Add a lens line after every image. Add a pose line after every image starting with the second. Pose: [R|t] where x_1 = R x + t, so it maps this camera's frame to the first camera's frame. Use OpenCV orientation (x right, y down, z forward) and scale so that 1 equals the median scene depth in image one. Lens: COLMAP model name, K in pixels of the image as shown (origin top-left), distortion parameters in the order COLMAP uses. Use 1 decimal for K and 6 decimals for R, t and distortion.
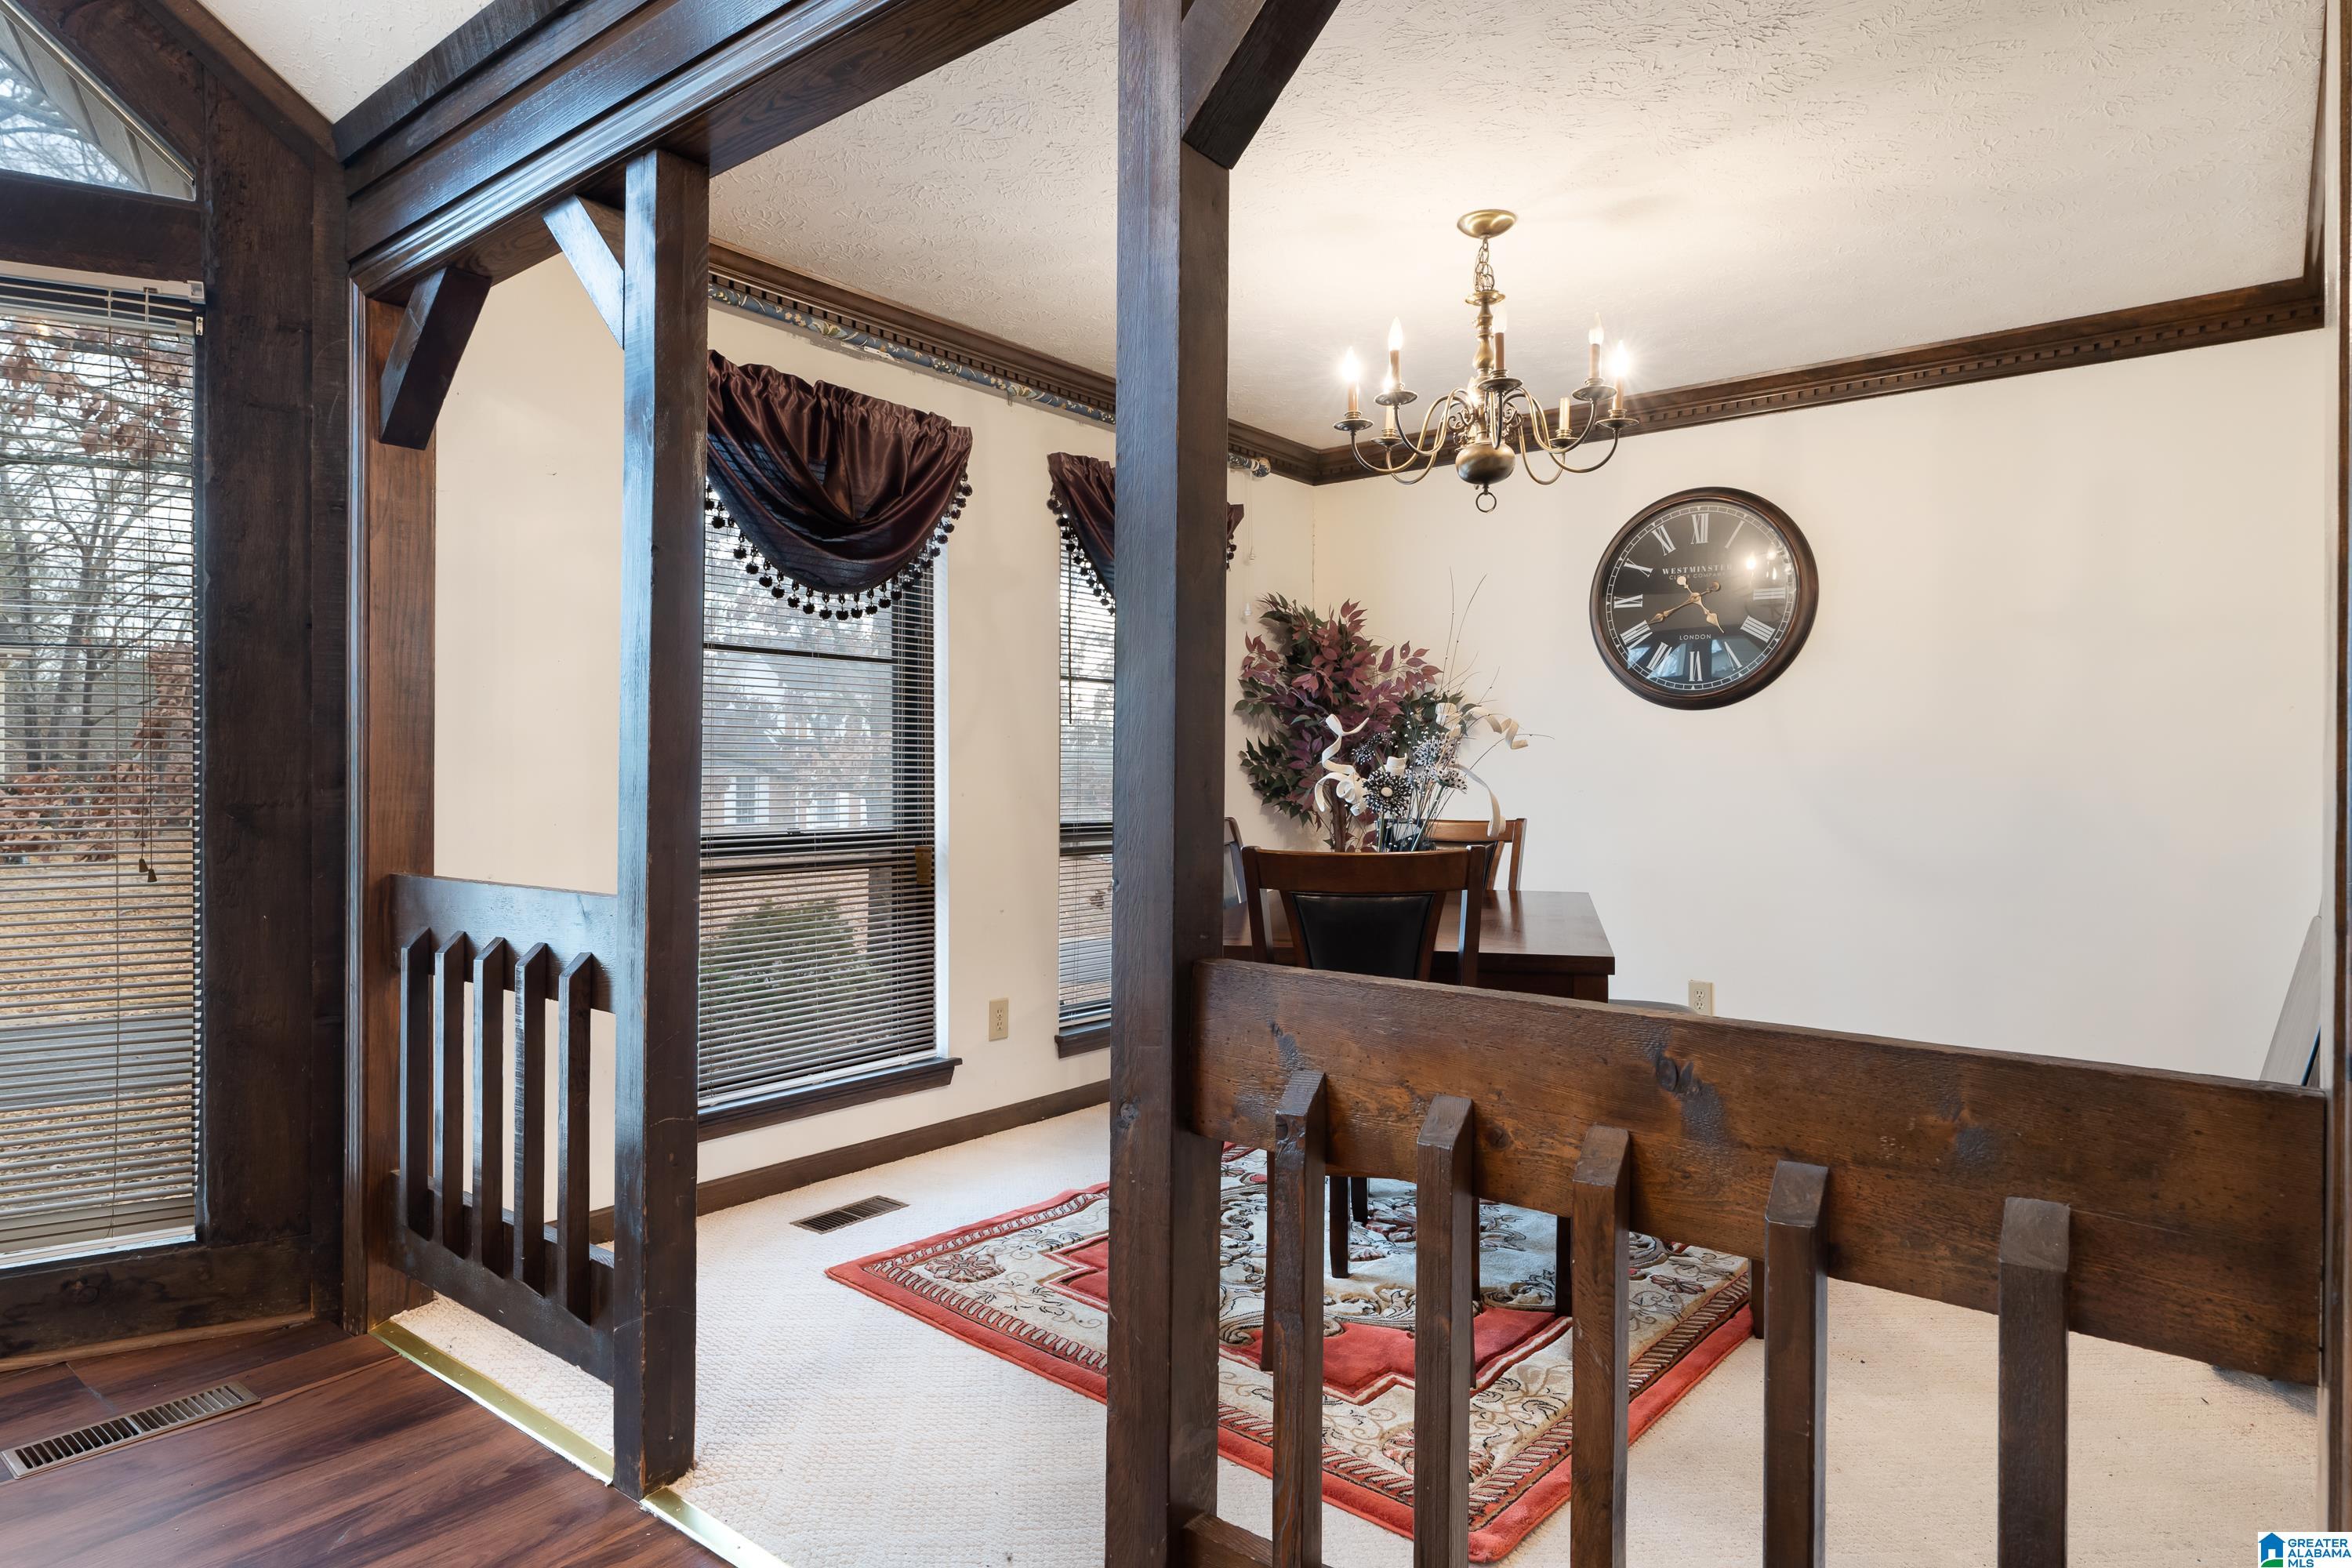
lens RADIAL K [[1379.0, 0, 1180.4], [0, 1379.0, 789.2], [0, 0, 1]] dist [-0.000836, 0.000147]
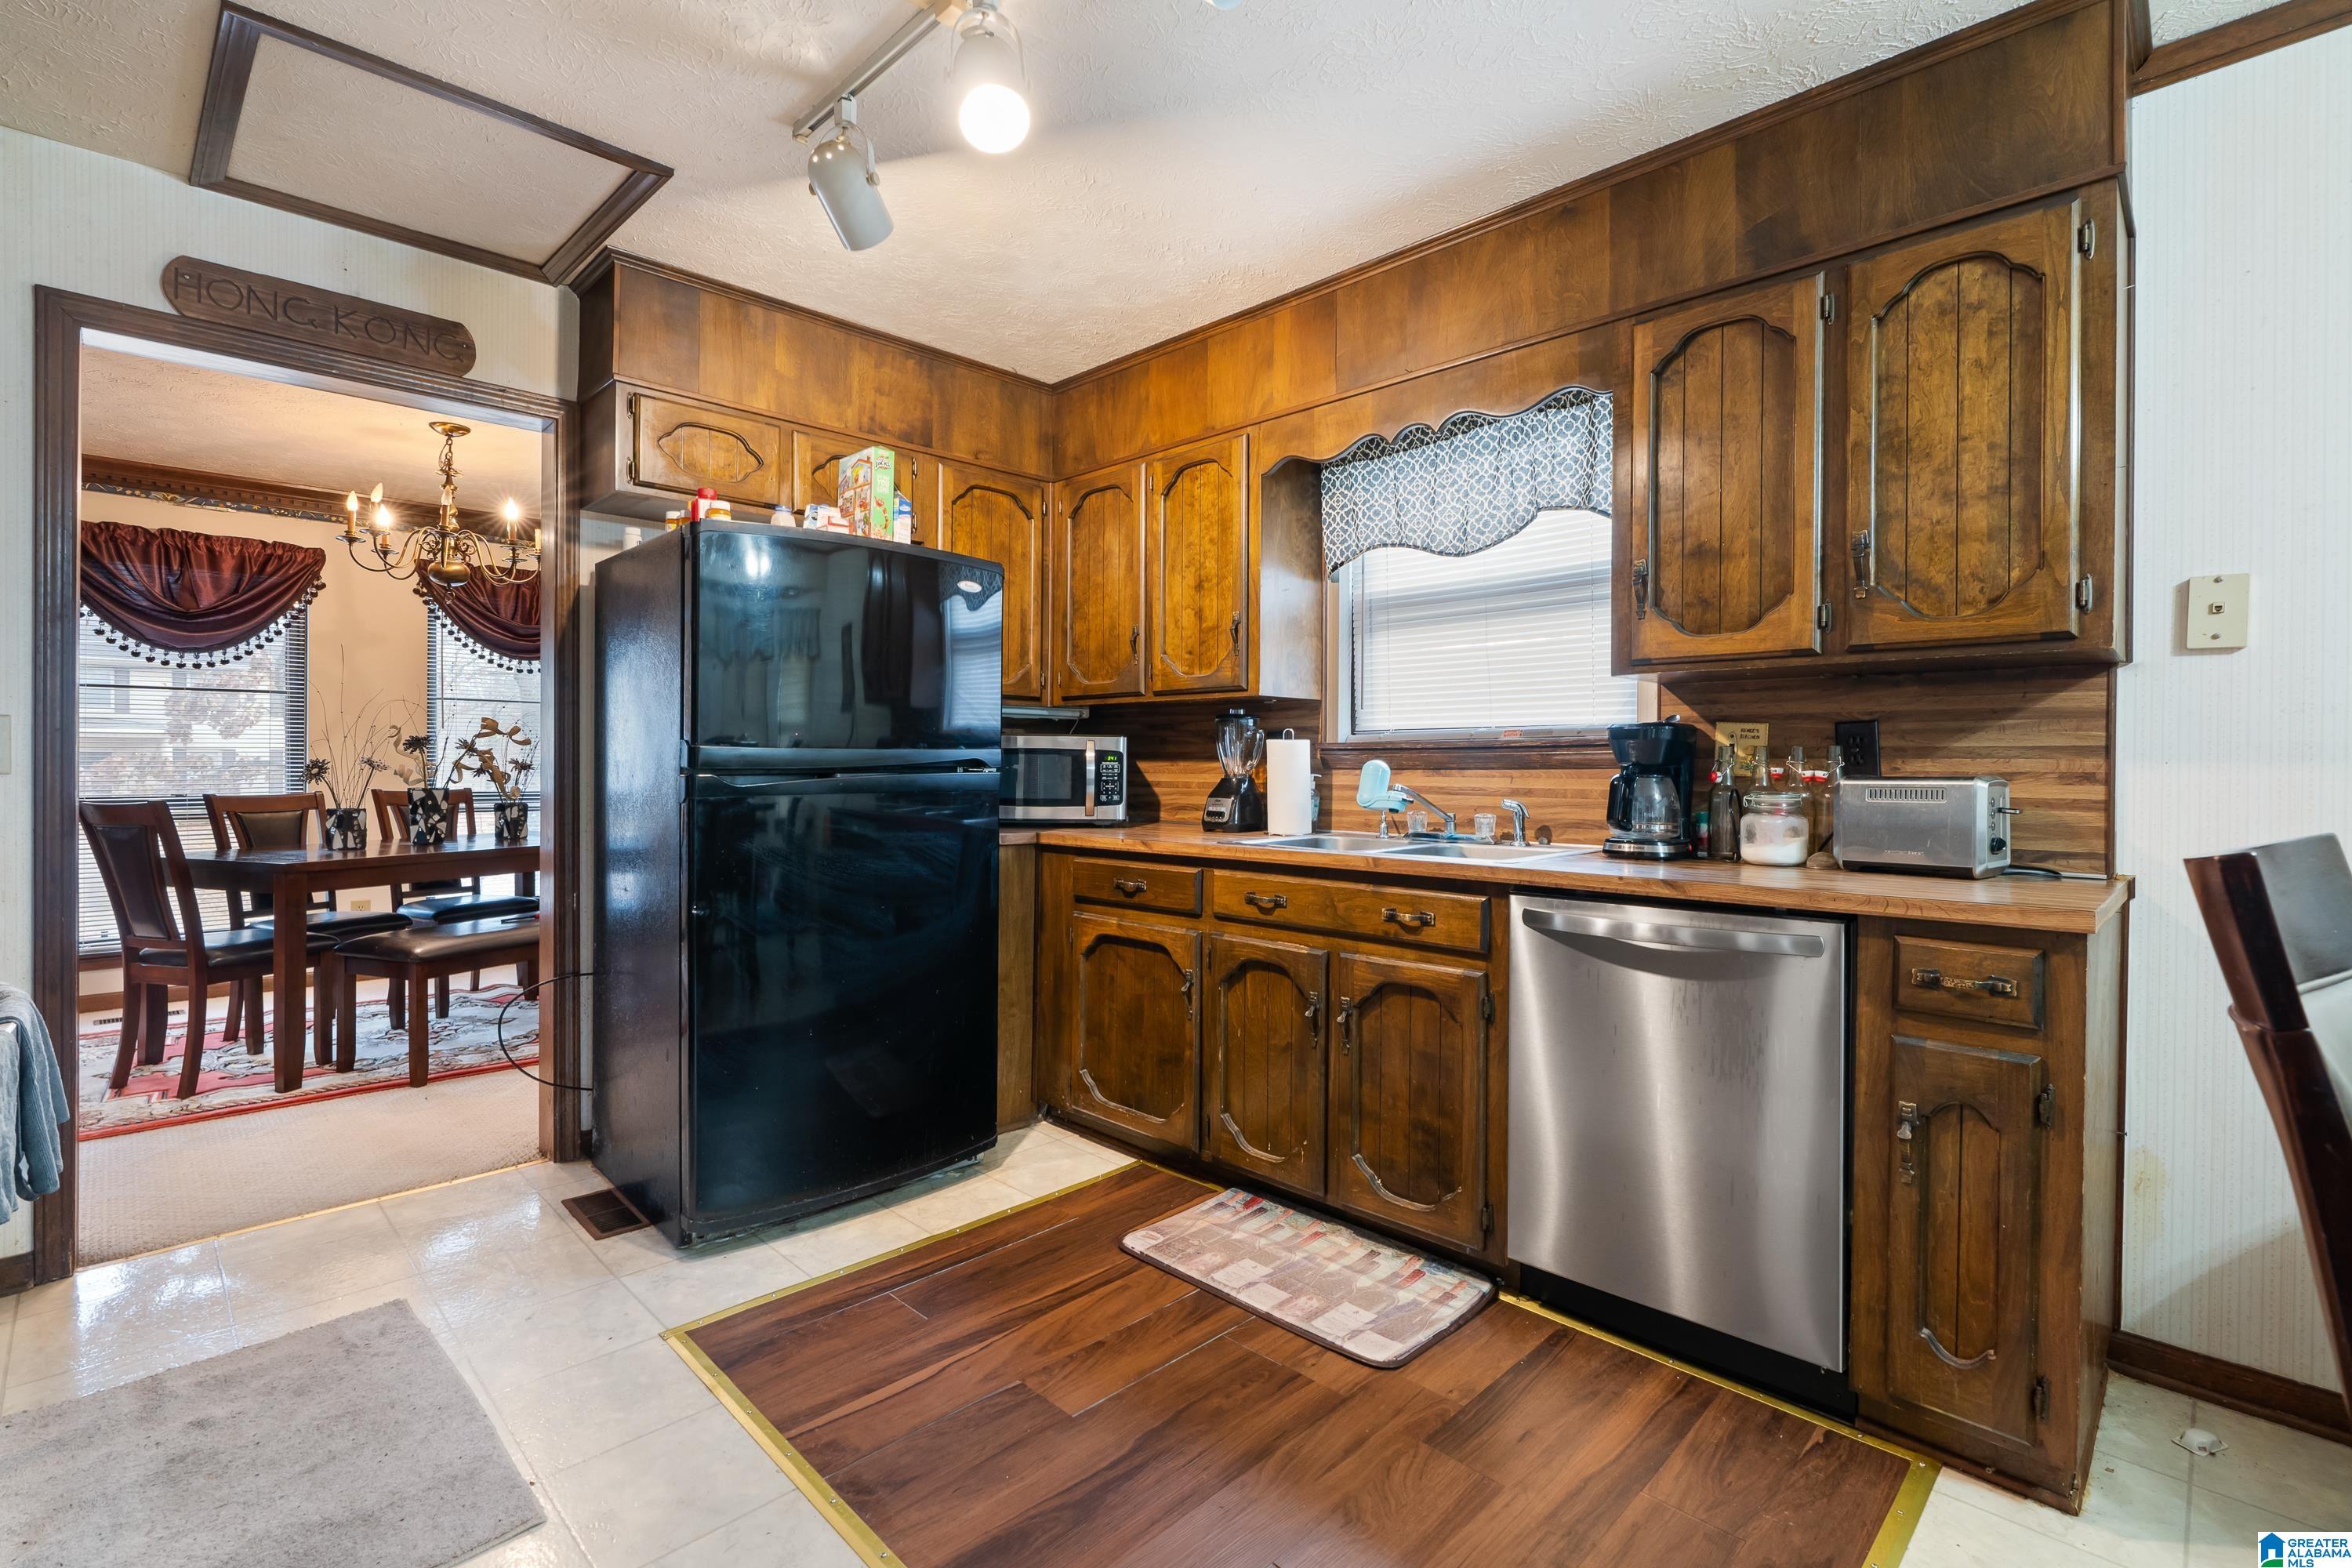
lens RADIAL K [[1086.2, 0, 1174.0], [0, 1086.2, 768.2], [0, 0, 1]] dist [-0.001907, 0.000588]
pose [[0.992038, 0.001916, -0.125928, 0.999885], [-0.002104, 0.999997, -0.001355, -0.002229], [0.125925, 0.001609, 0.992038, -0.144467]]
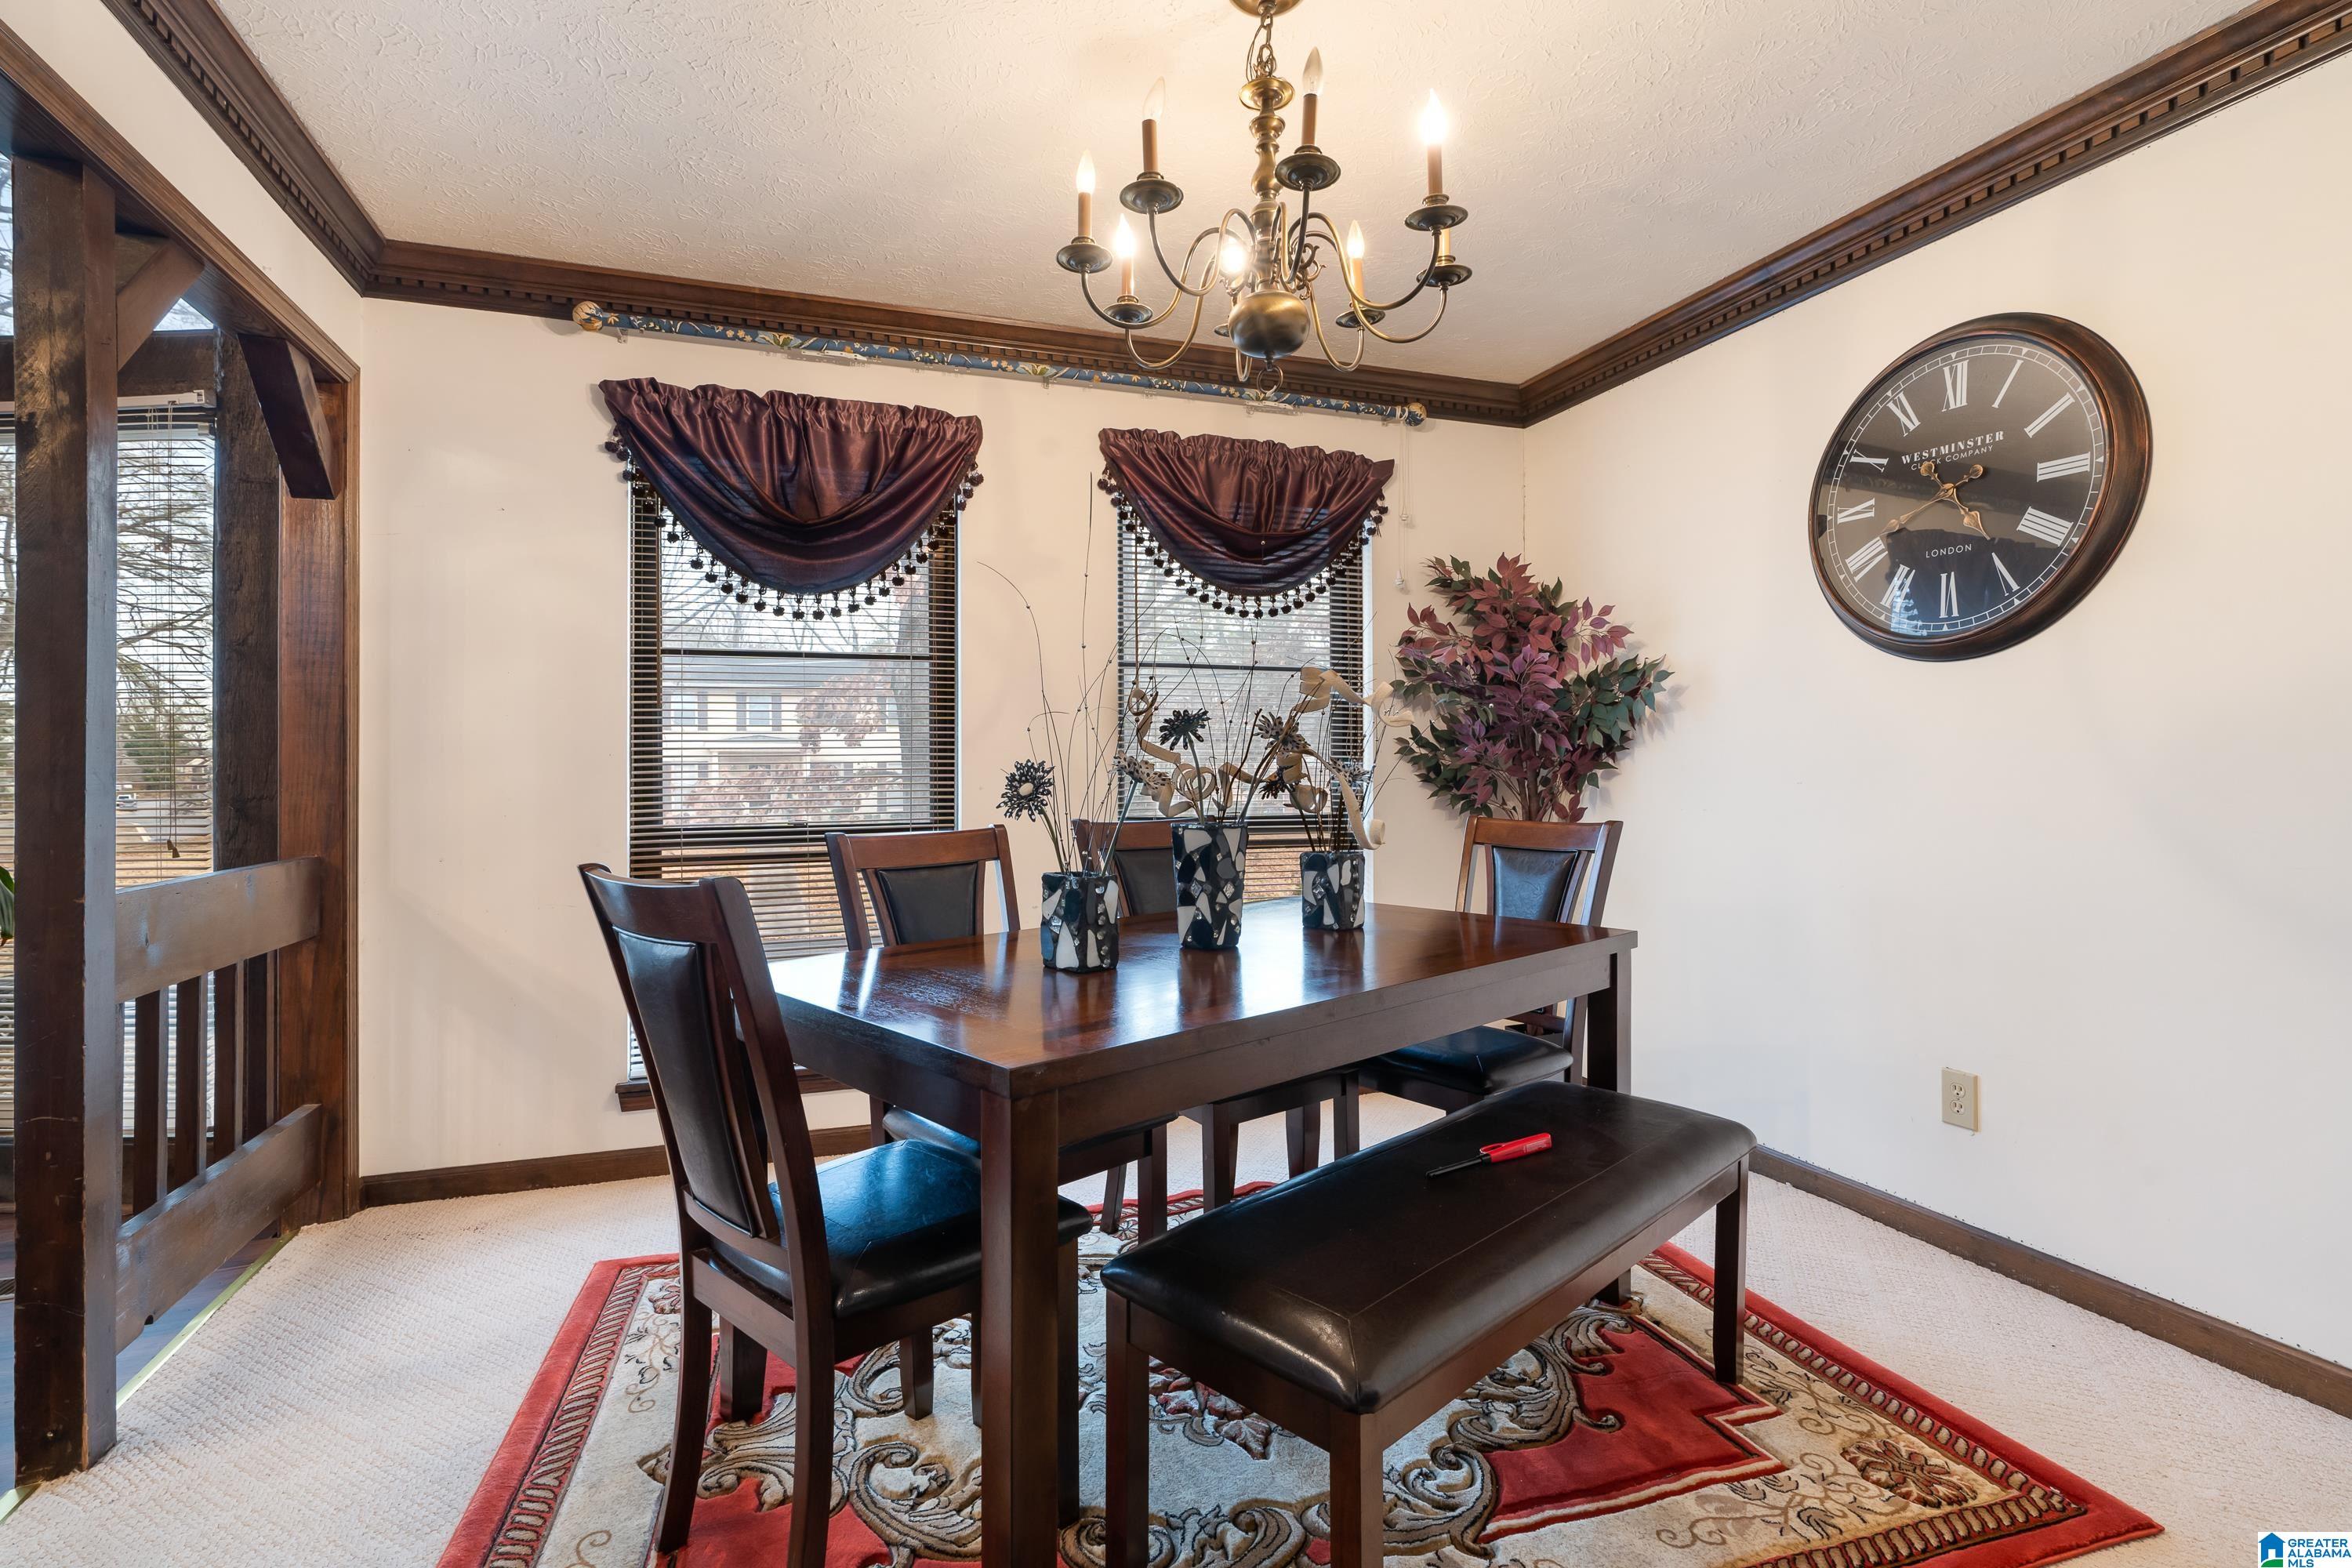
lens RADIAL K [[1134.4, 0, 1170.4], [0, 1134.4, 778.7], [0, 0, 1]] dist [-0.005973, -0.001226]
pose [[0.844049, -0.001344, -0.536265, 0.394081], [0.003193, 0.999992, 0.002519, -0.004372], [0.536257, -0.003839, 0.844046, 0.385007]]
